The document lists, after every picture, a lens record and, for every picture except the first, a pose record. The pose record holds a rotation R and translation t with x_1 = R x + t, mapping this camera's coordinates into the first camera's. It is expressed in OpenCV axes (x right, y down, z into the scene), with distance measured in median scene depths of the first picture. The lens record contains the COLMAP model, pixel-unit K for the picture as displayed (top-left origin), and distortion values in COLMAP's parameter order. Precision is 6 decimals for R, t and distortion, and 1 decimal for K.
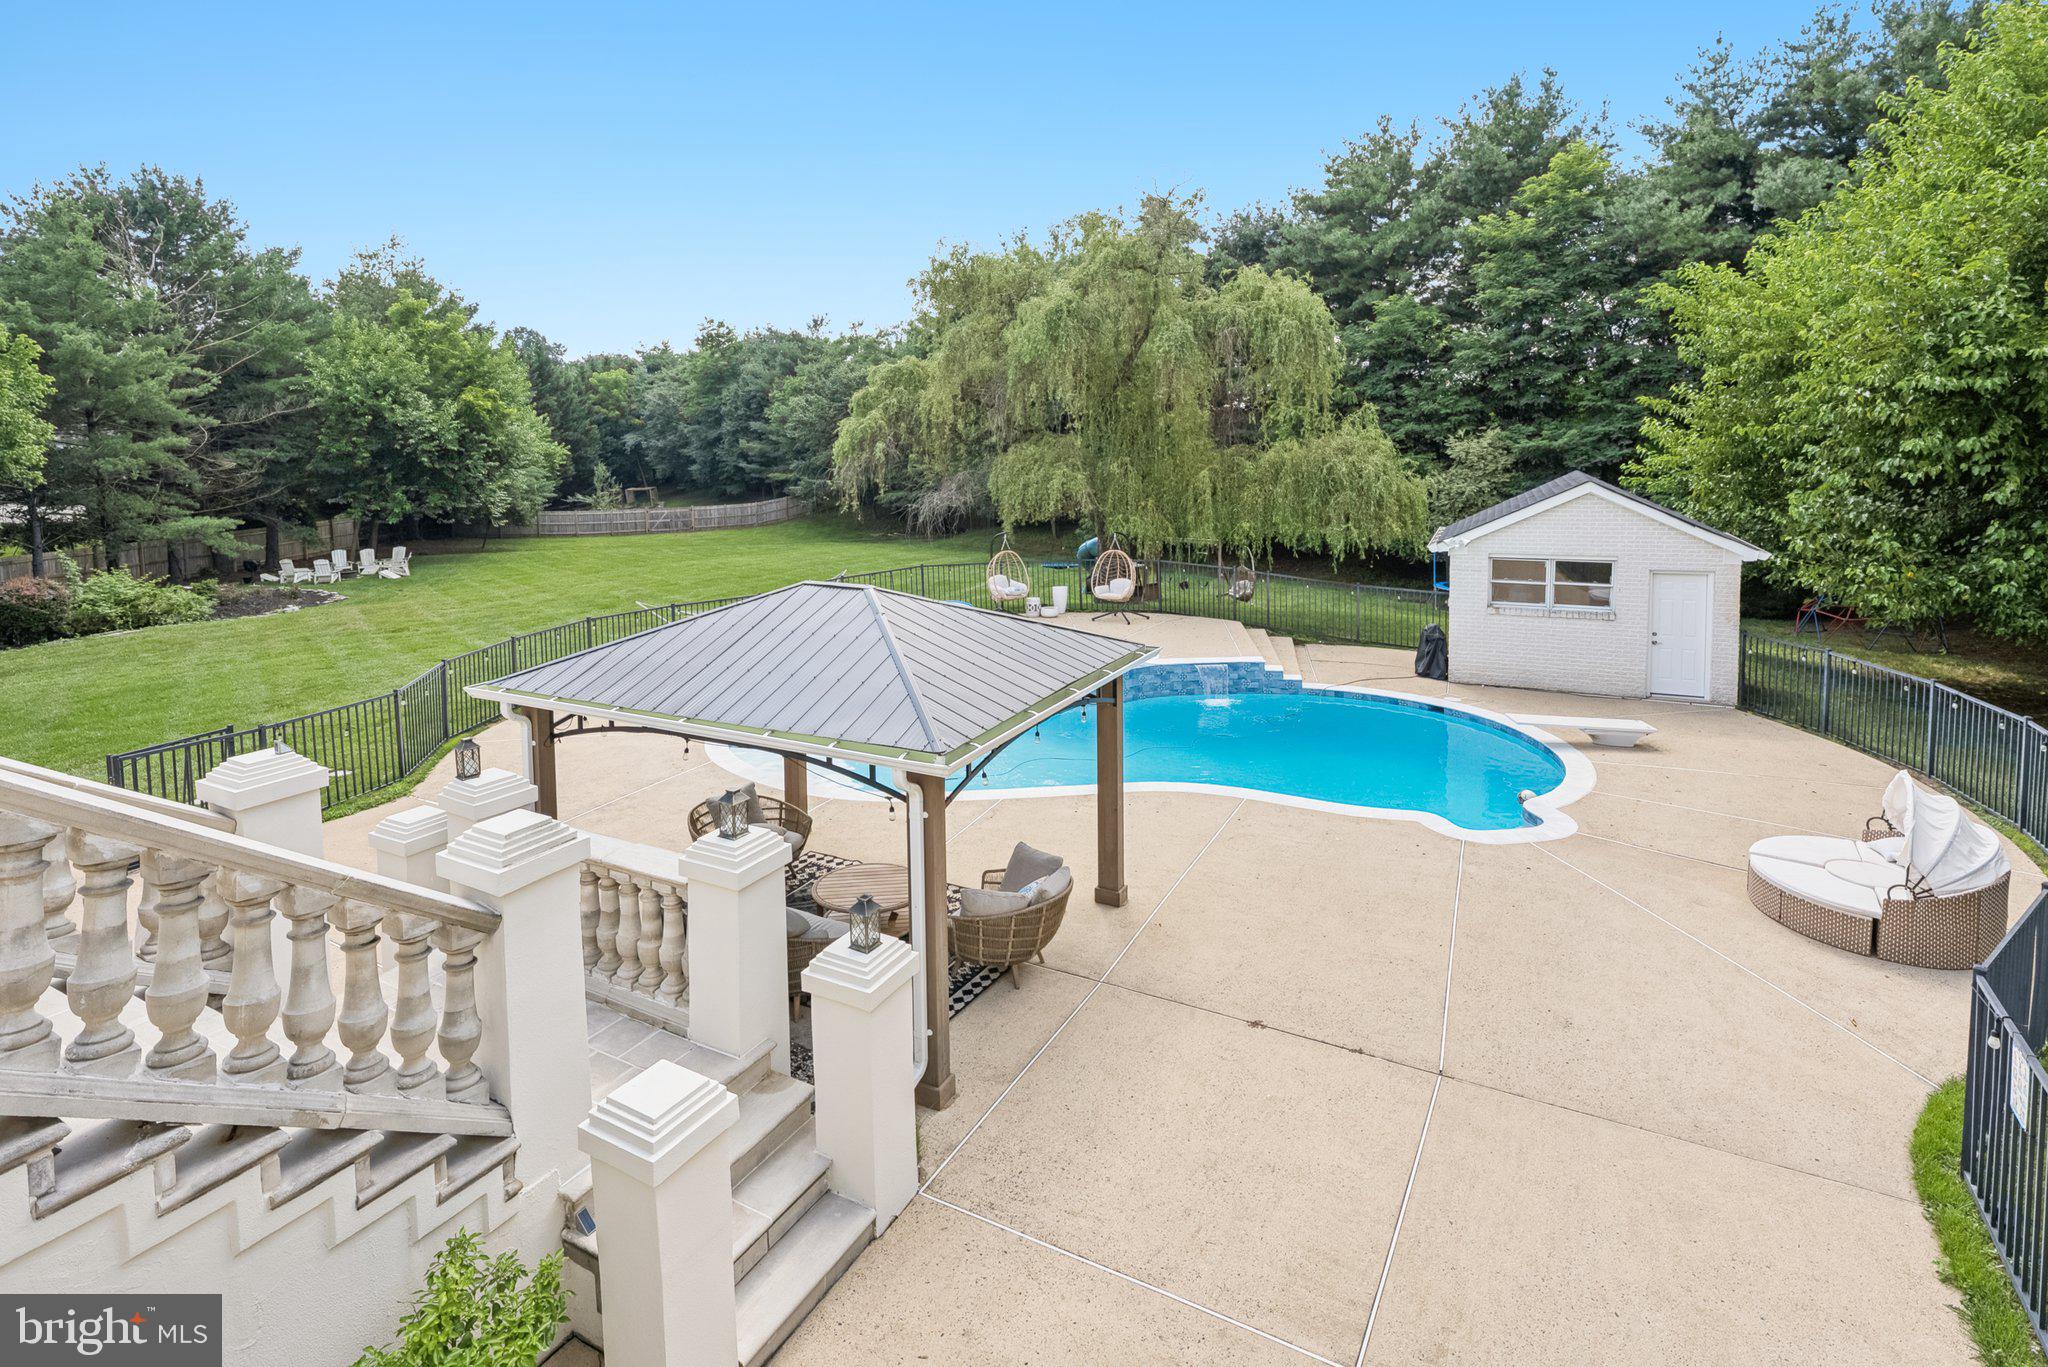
lens RADIAL K [[963.8, 0, 977.6], [0, 963.8, 513.3], [0, 0, 1]] dist [0.002217, -0.001242]
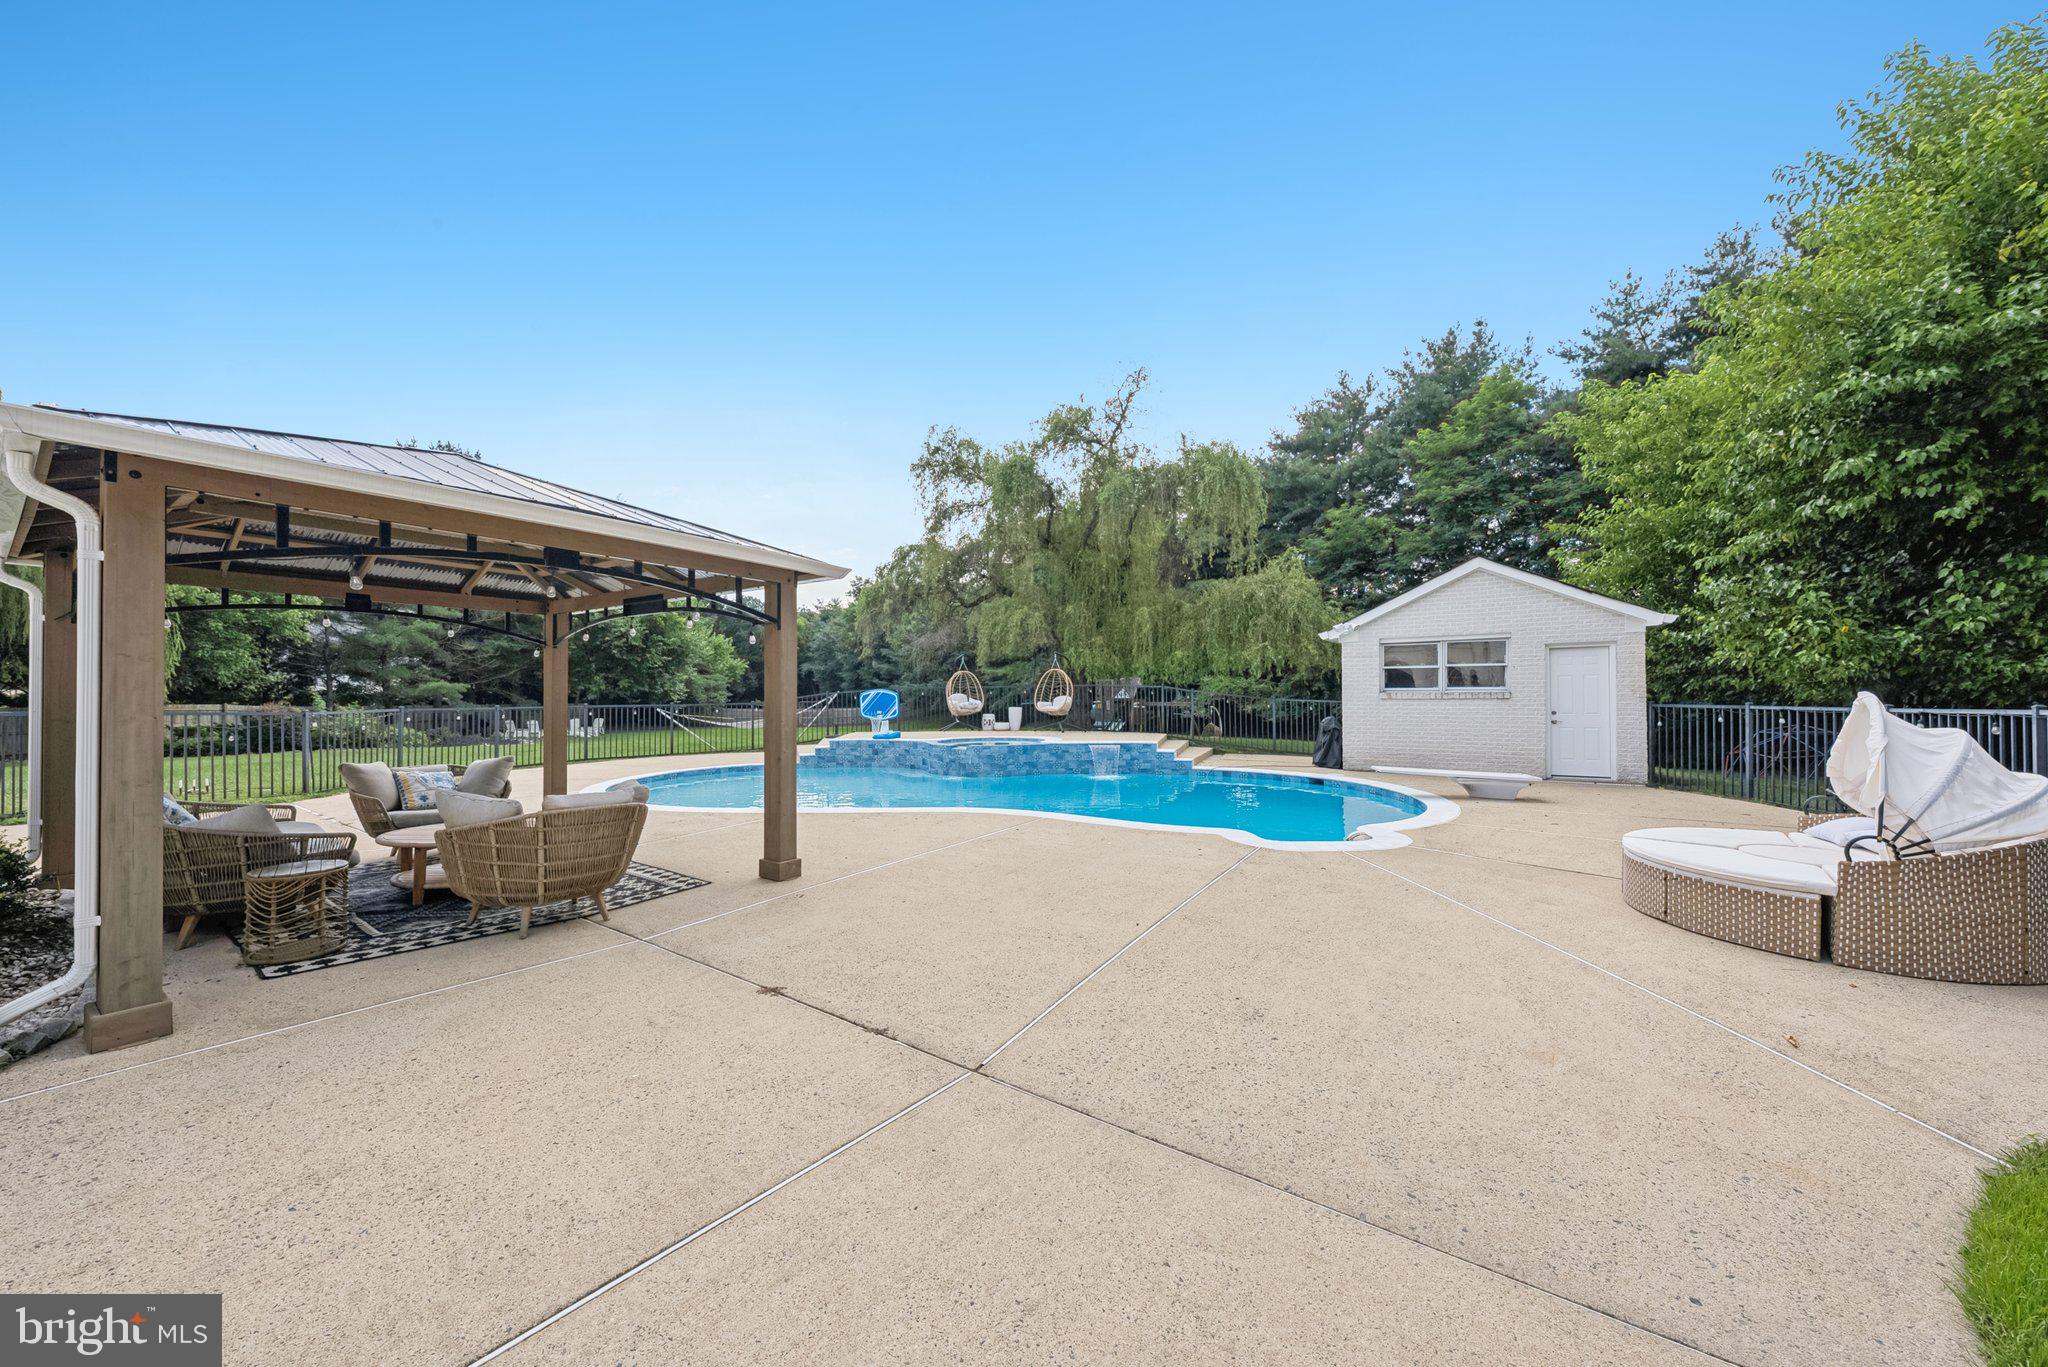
lens RADIAL K [[704.8, 0, 995.7], [0, 704.8, 685.4], [0, 0, 1]] dist [-0.005894, 0.001174]
pose [[0.994087, 0.015886, -0.107418, 0.119503], [-0.023676, 0.997149, -0.071640, 0.087181], [0.105974, 0.073760, 0.991629, 0.130243]]
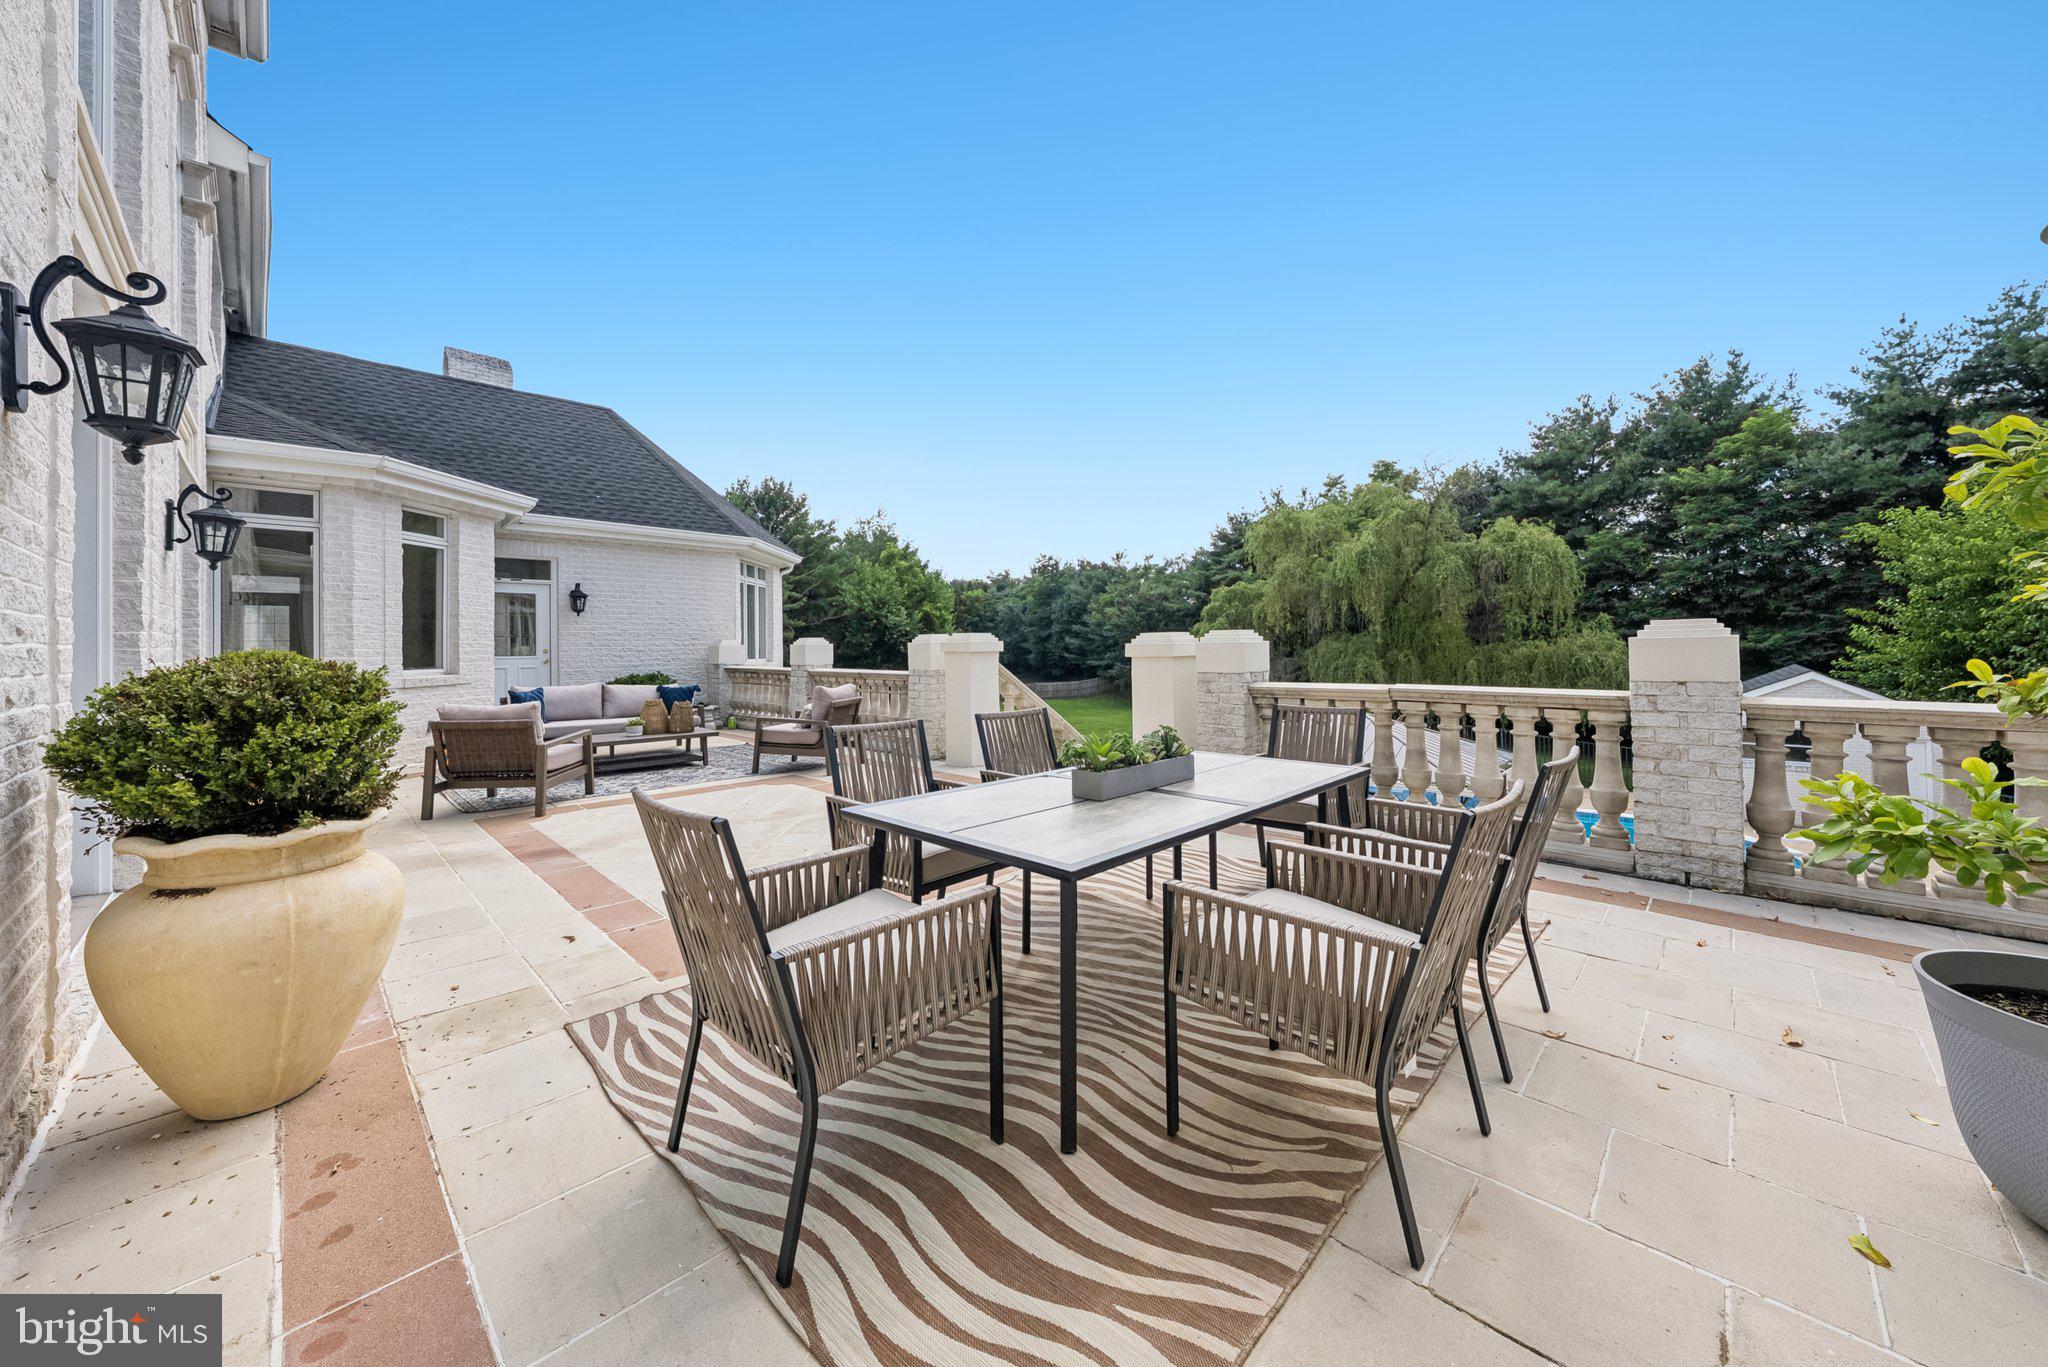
lens RADIAL K [[704.8, 0, 1042.5], [0, 704.8, 635.5], [0, 0, 1]] dist [-0.005894, 0.001174]
pose [[0.970190, 0.008087, -0.242209, -0.084382], [-0.027492, 0.996664, -0.076845, 0.010768], [0.240780, 0.081213, 0.967176, -0.105136]]
